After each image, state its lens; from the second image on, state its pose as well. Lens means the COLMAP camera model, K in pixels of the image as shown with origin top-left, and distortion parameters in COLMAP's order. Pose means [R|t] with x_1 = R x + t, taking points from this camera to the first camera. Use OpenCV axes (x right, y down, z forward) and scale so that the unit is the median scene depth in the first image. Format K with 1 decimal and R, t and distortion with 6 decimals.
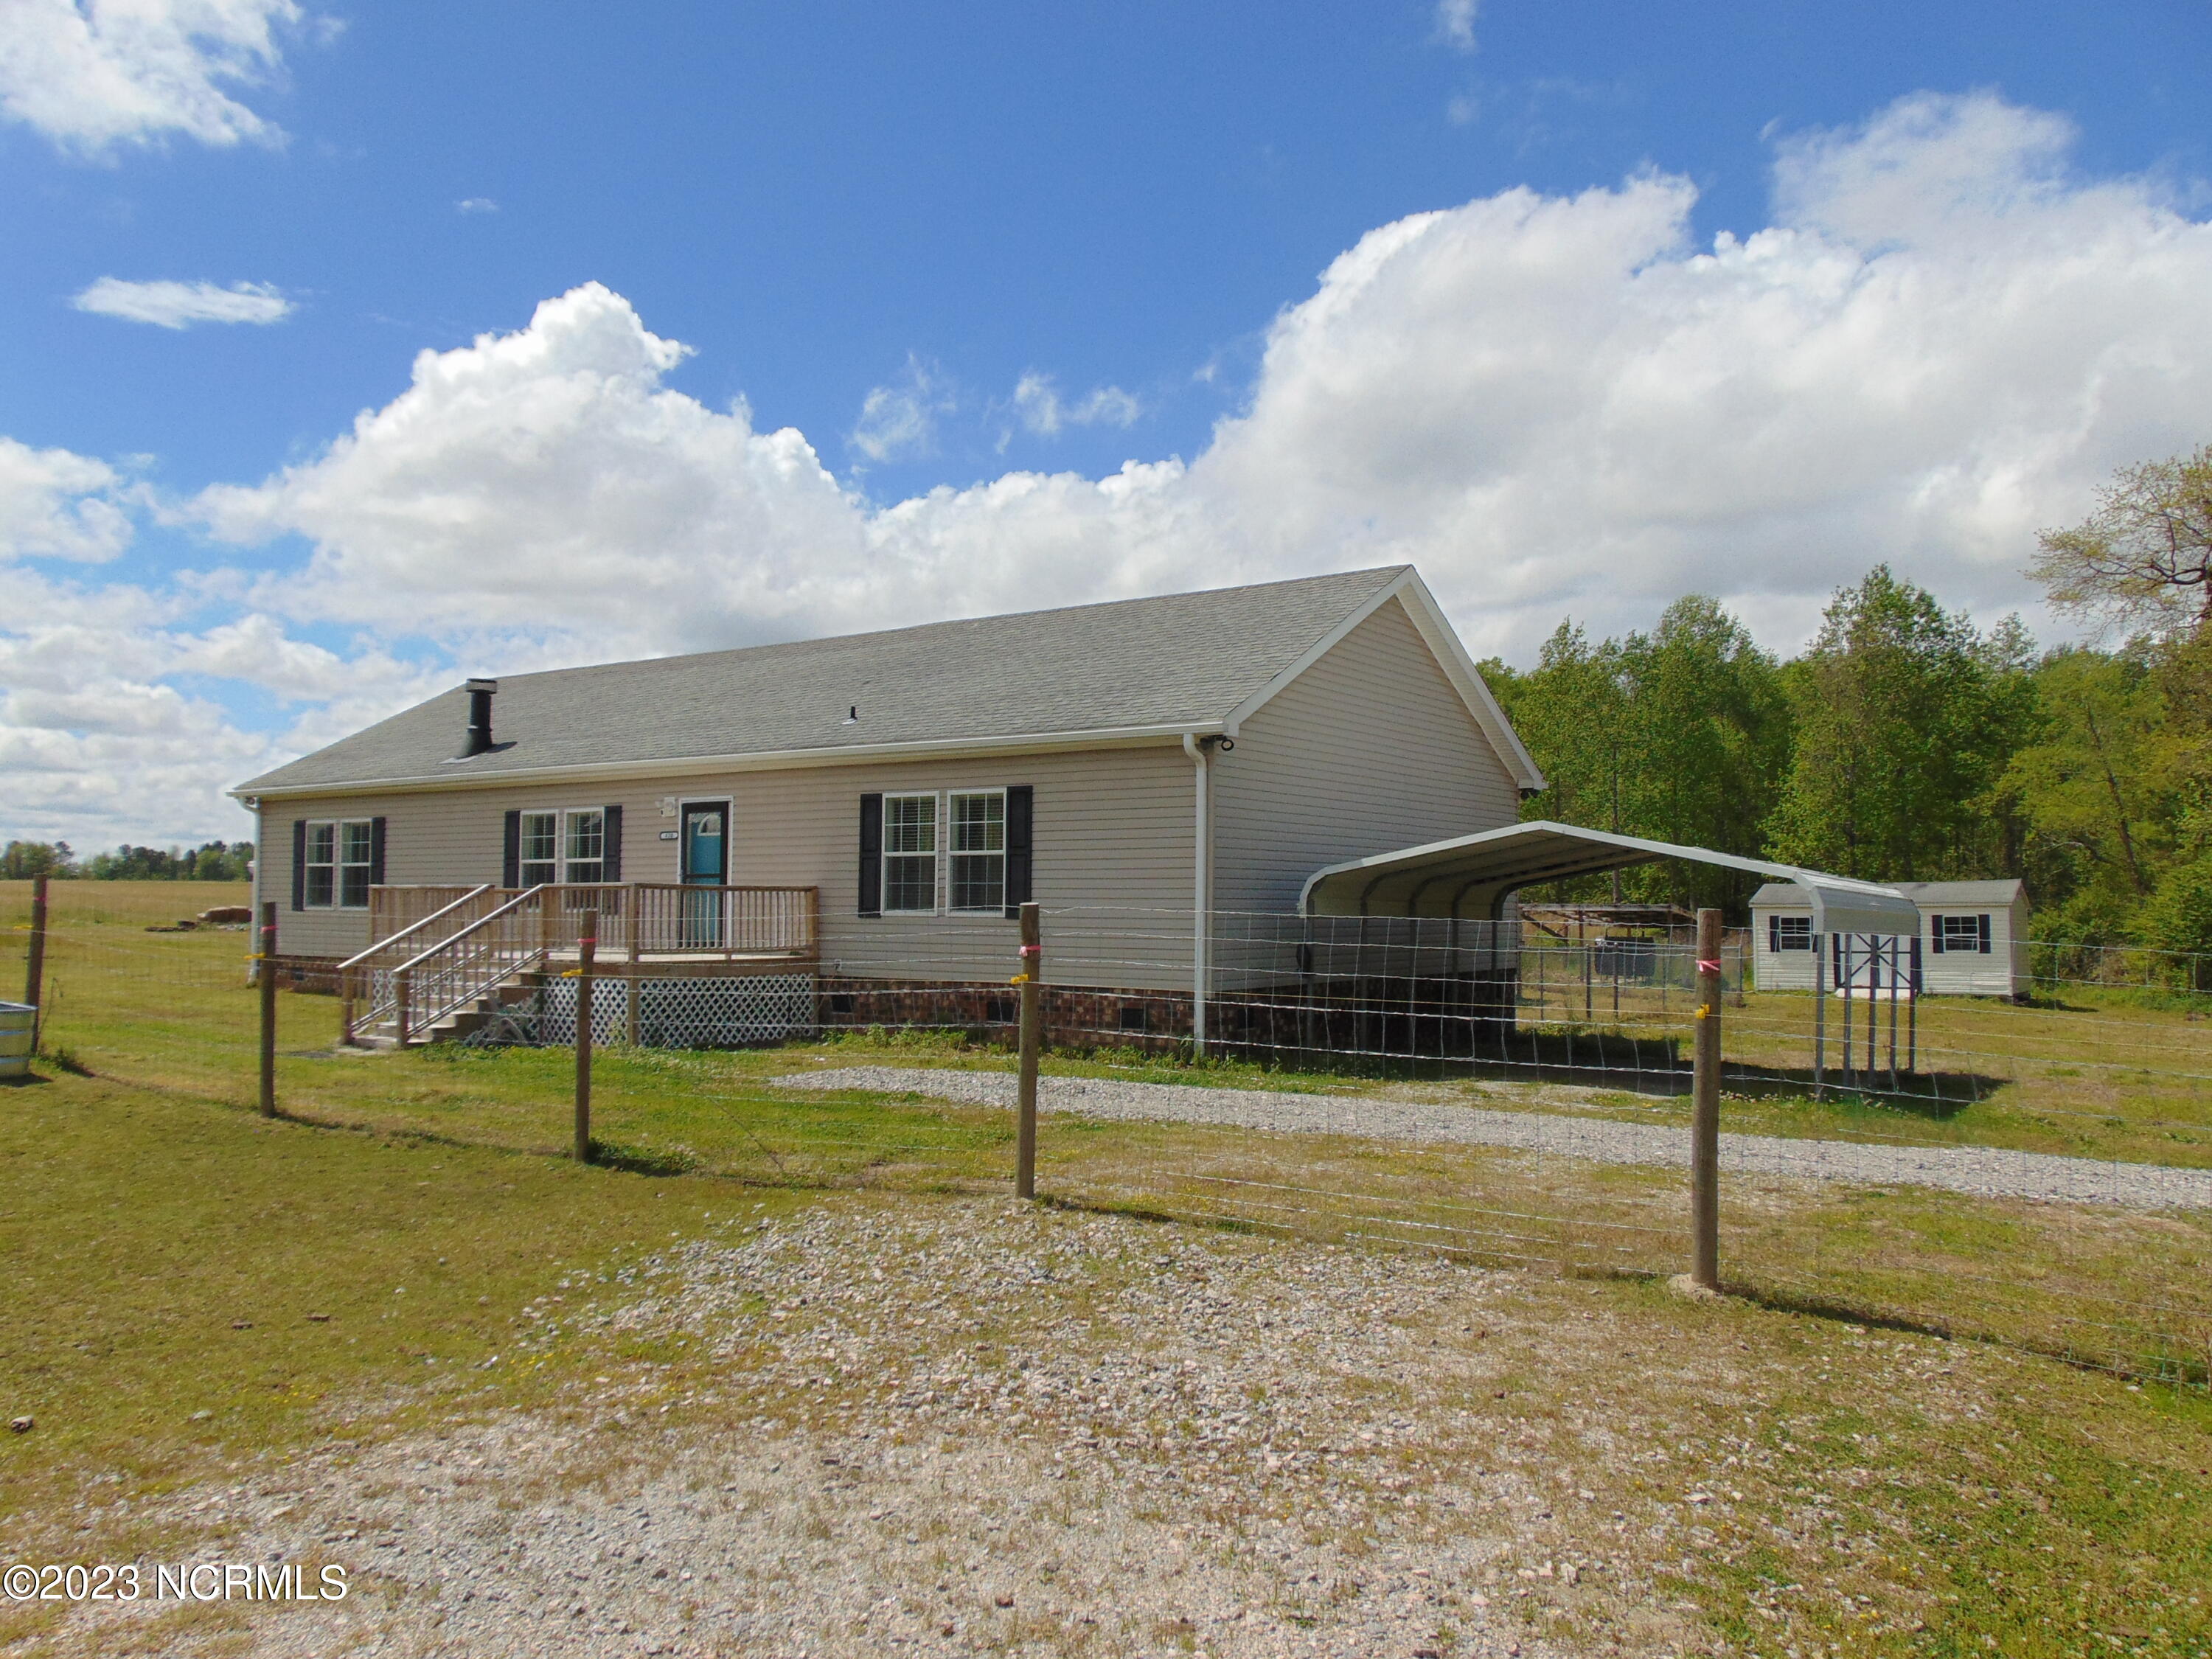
lens RADIAL K [[1608.0, 0, 1067.6], [0, 1608.0, 832.7], [0, 0, 1]] dist [-0.035234, 0.062061]
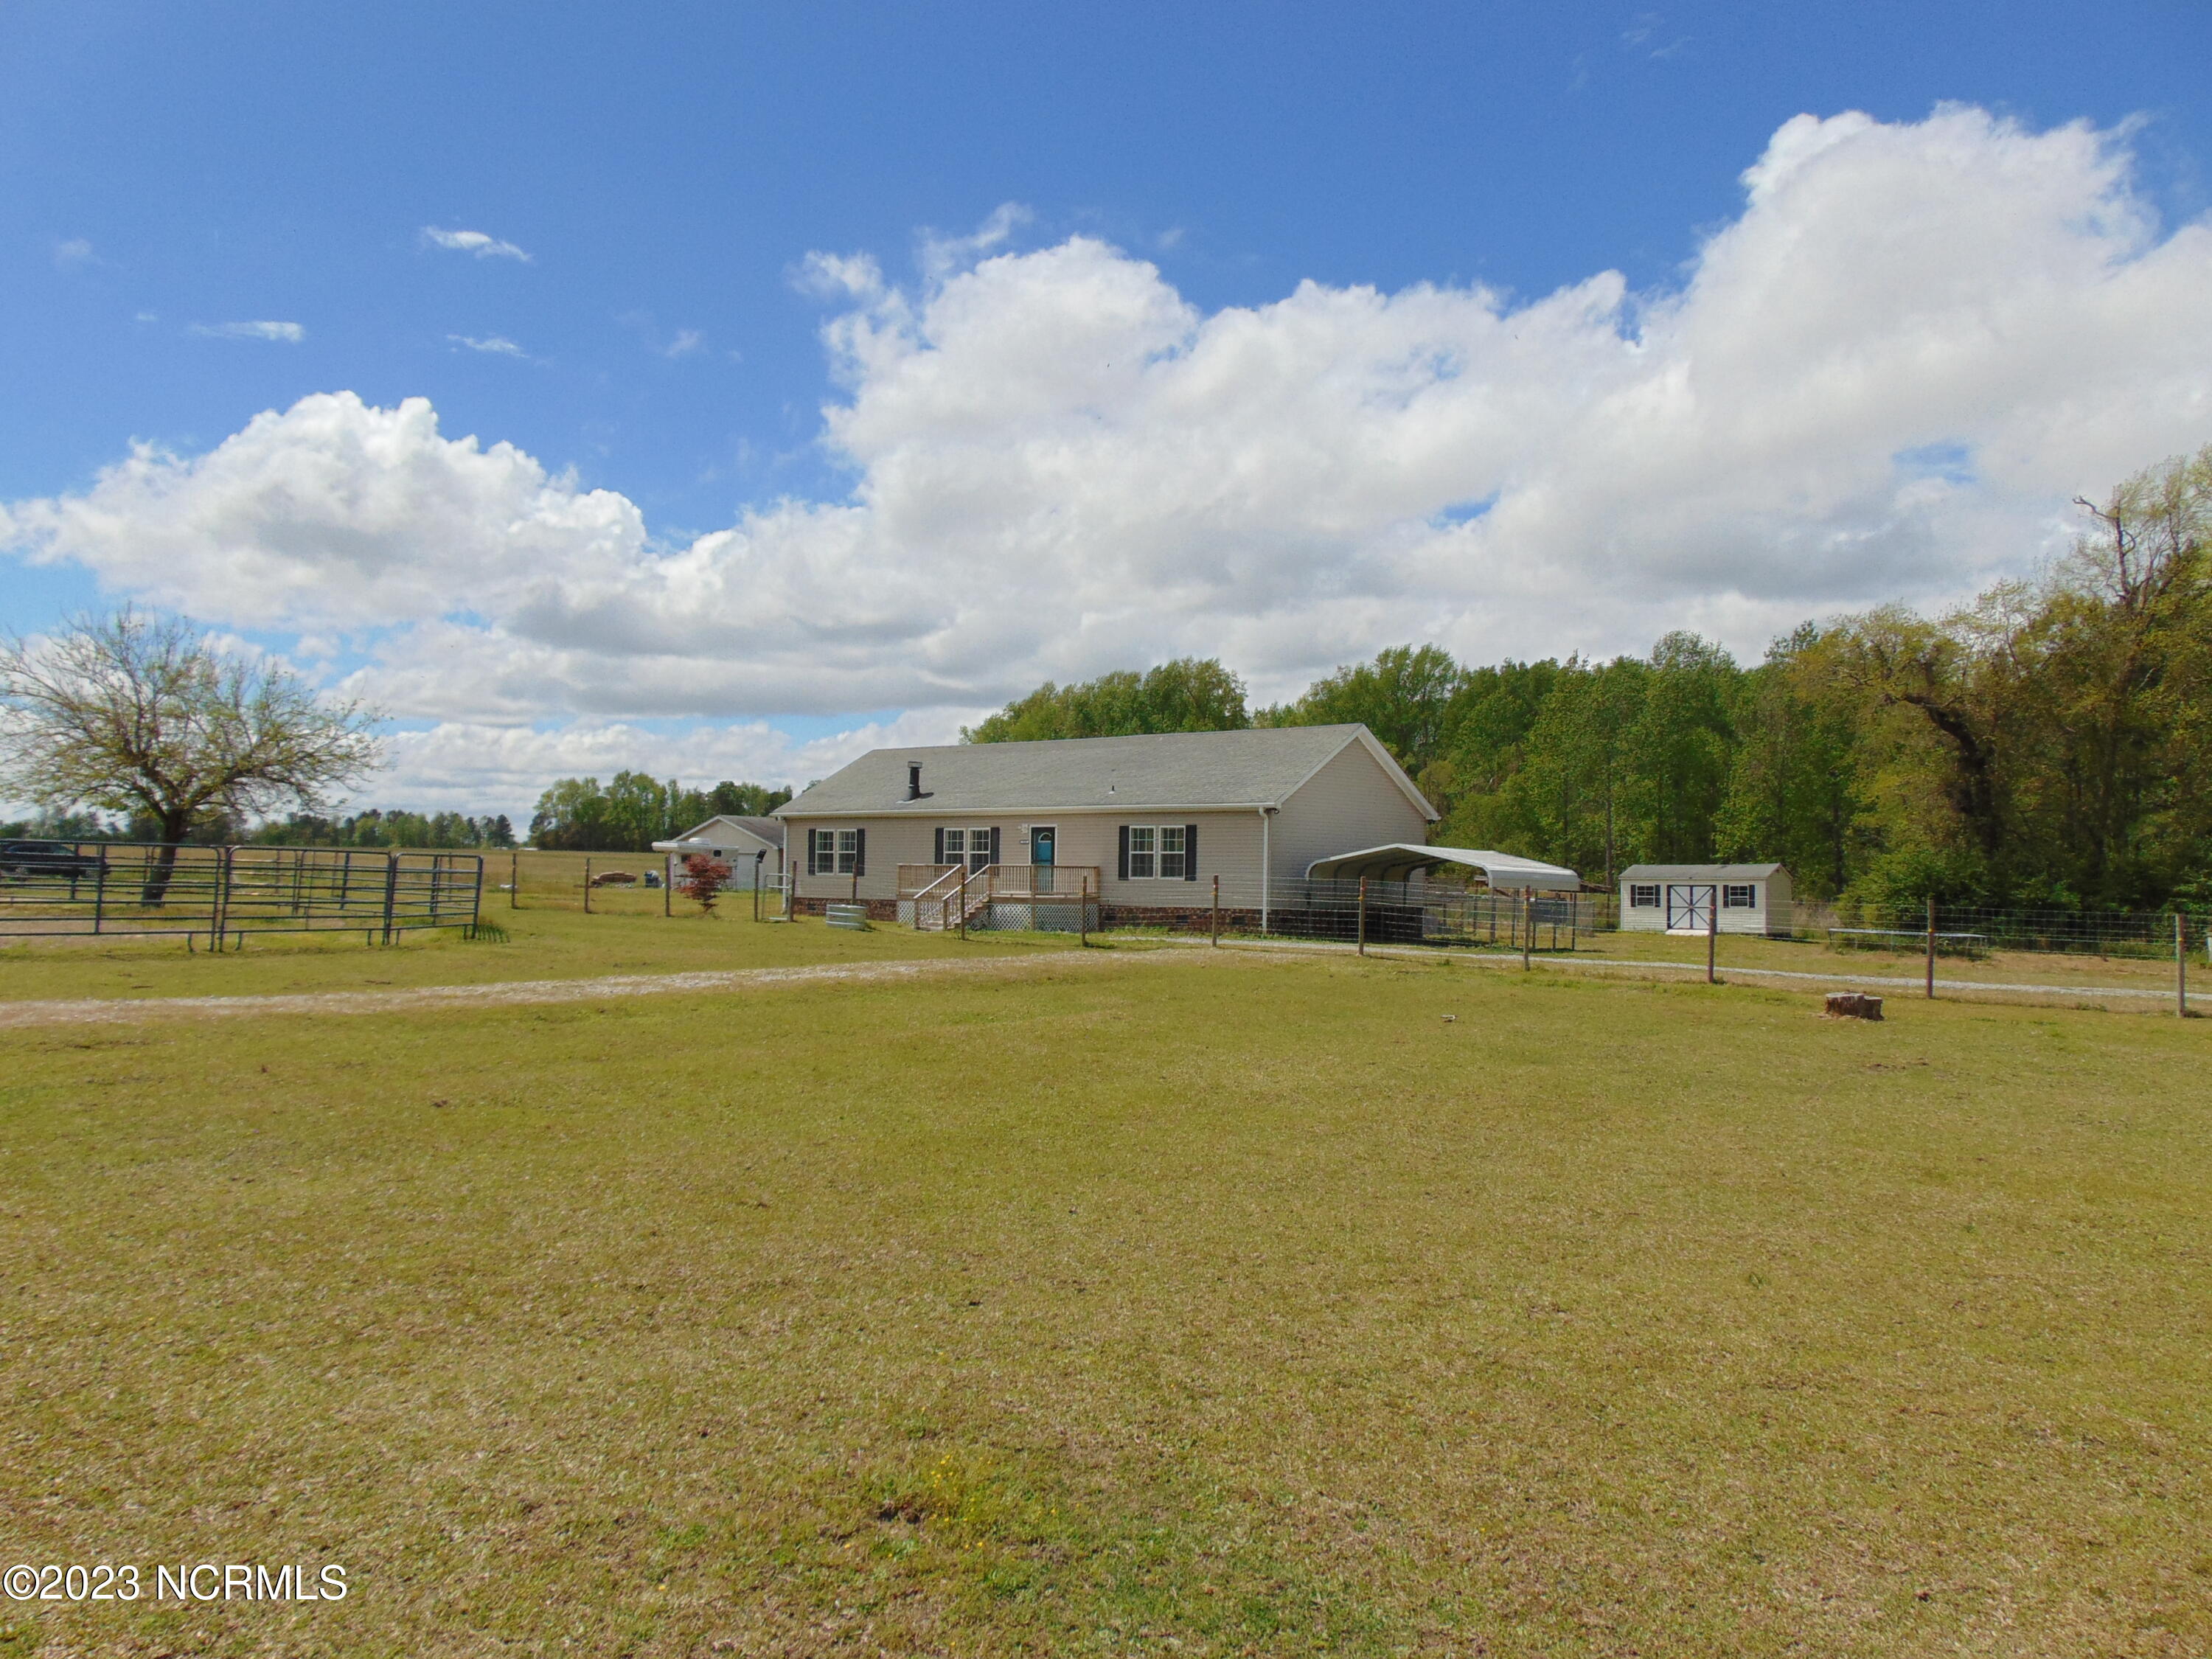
lens RADIAL K [[1634.8, 0, 1096.1], [0, 1634.8, 785.9], [0, 0, 1]] dist [-0.040122, 0.078438]
pose [[0.999189, 0.005170, -0.039930, -0.063975], [-0.005545, 0.999941, -0.009288, -0.055132], [0.039879, 0.009502, 0.999159, -1.241550]]
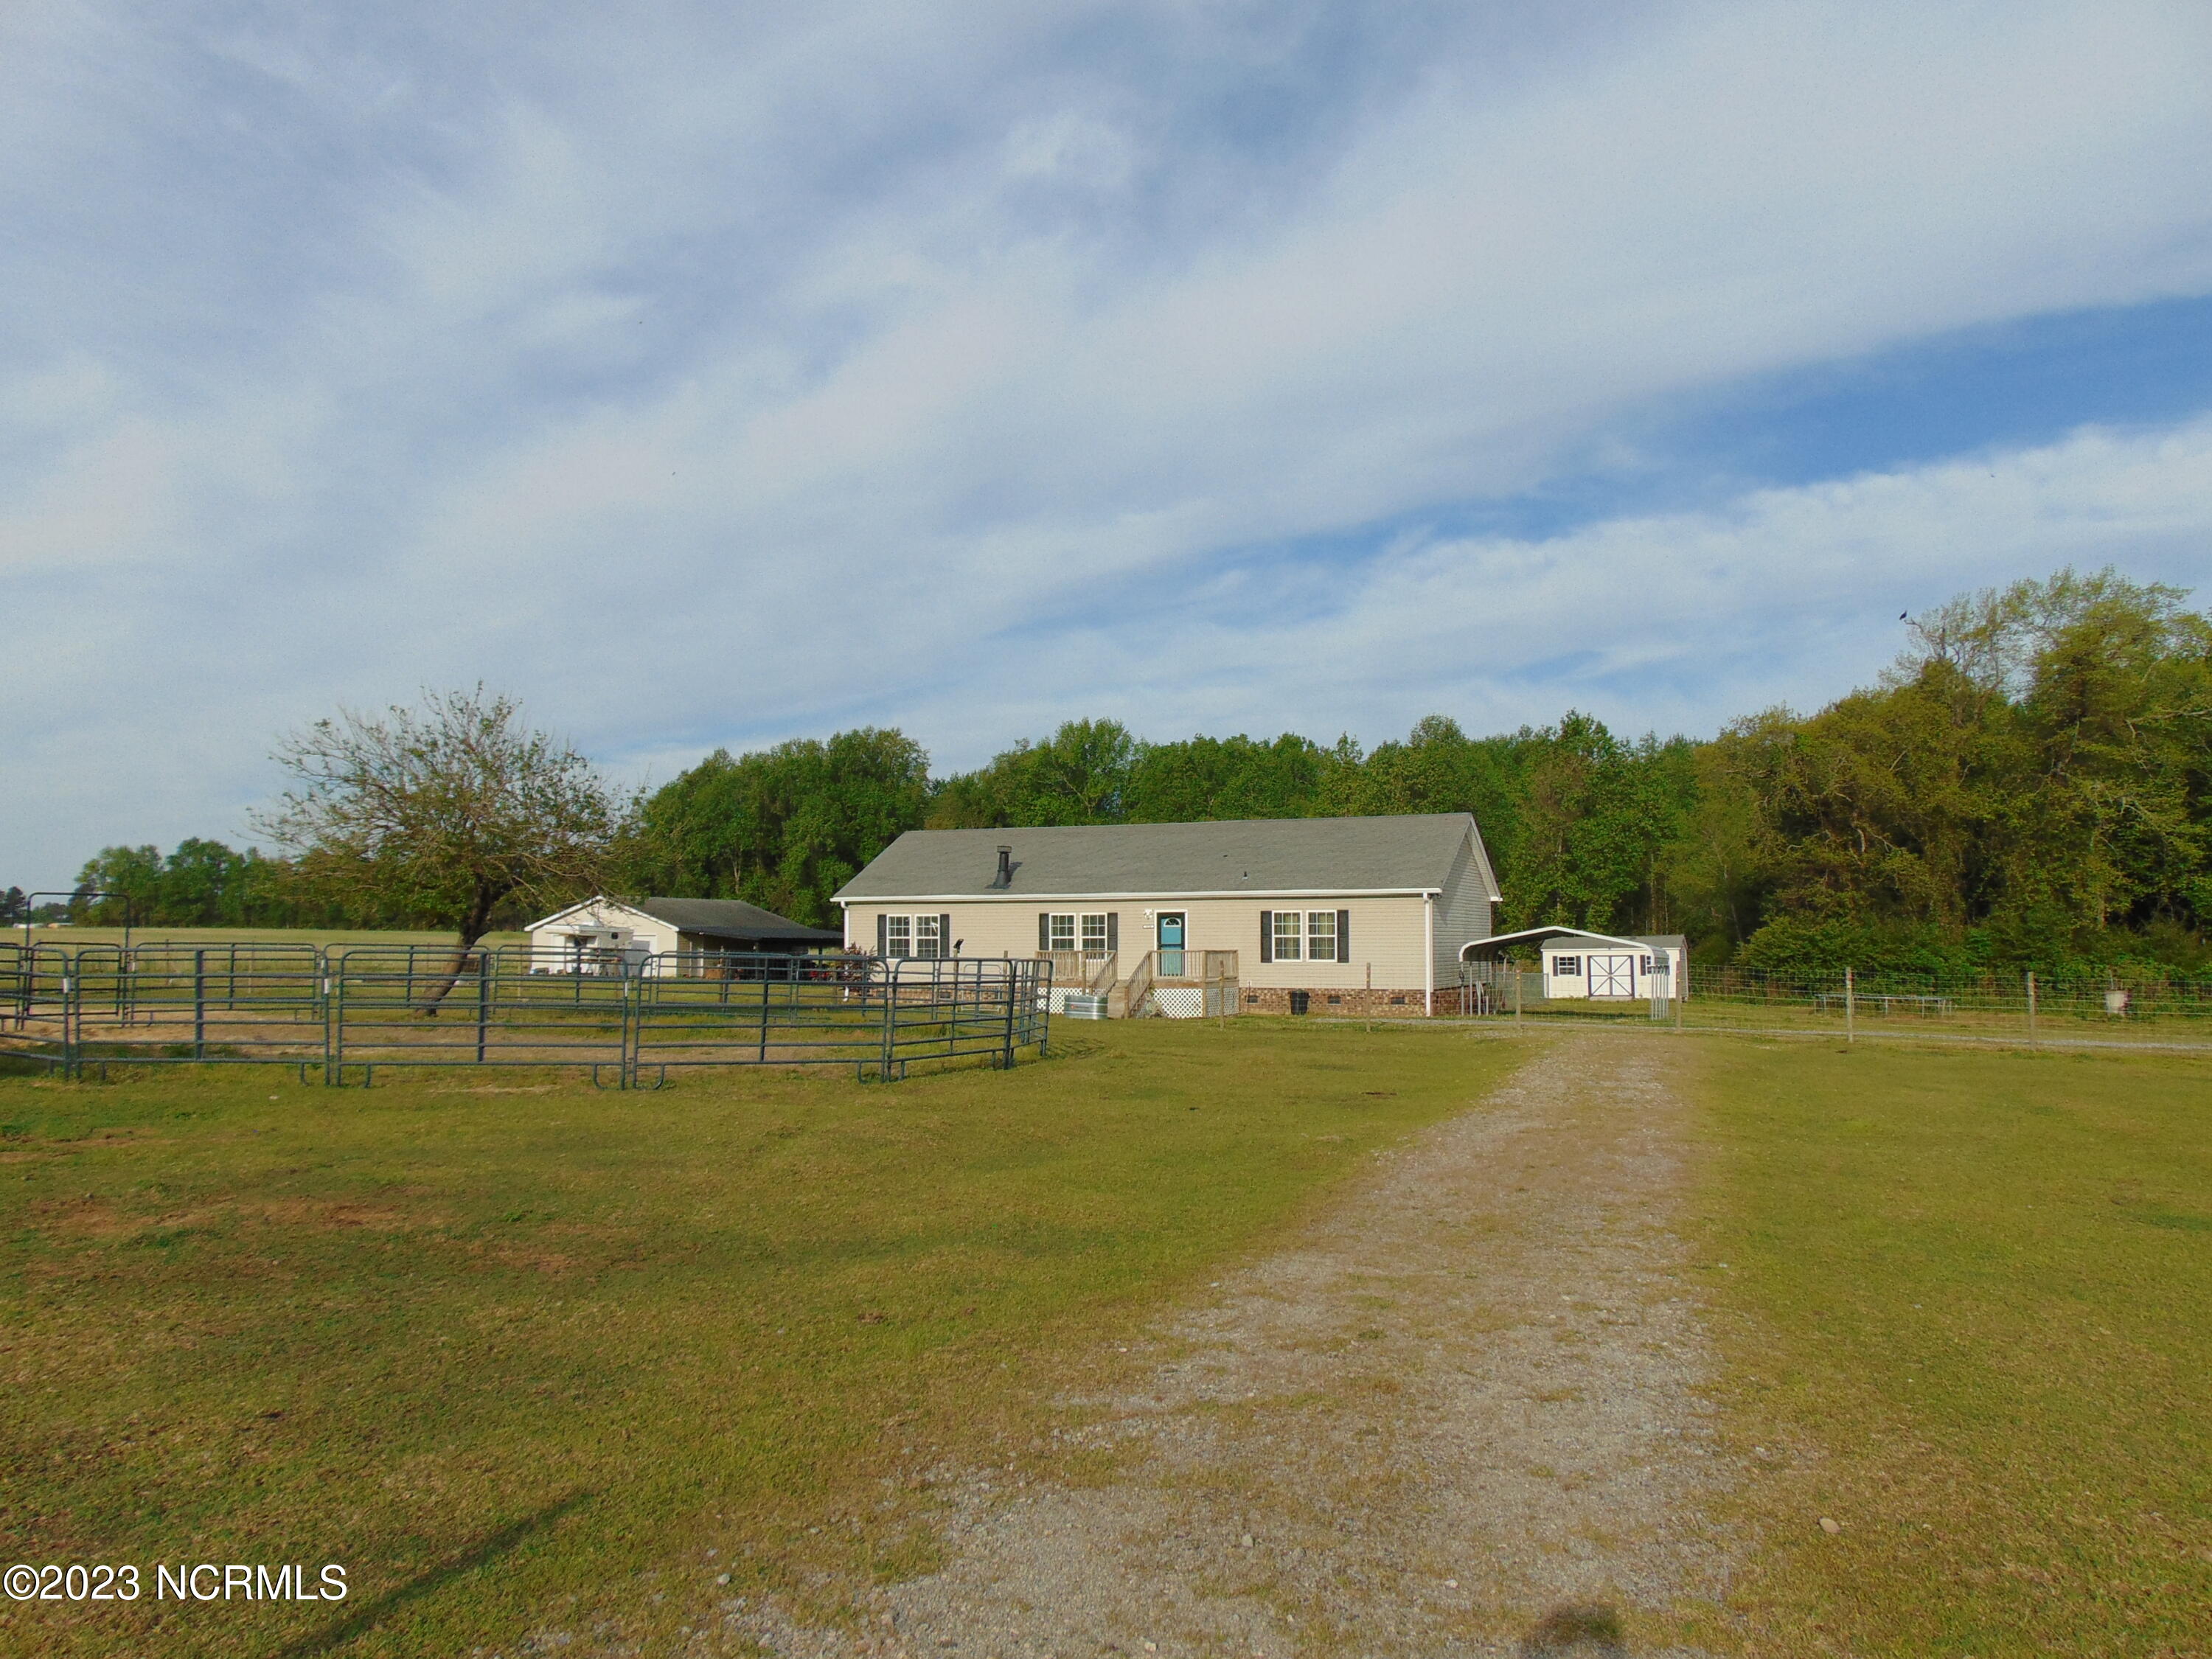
lens RADIAL K [[1640.8, 0, 1112.1], [0, 1640.8, 836.6], [0, 0, 1]] dist [-0.038211, 0.070389]
pose [[0.971648, 0.008360, 0.236284, -0.840411], [-0.003778, 0.999796, -0.019838, -0.077497], [-0.236401, 0.018383, 0.971482, -1.183801]]
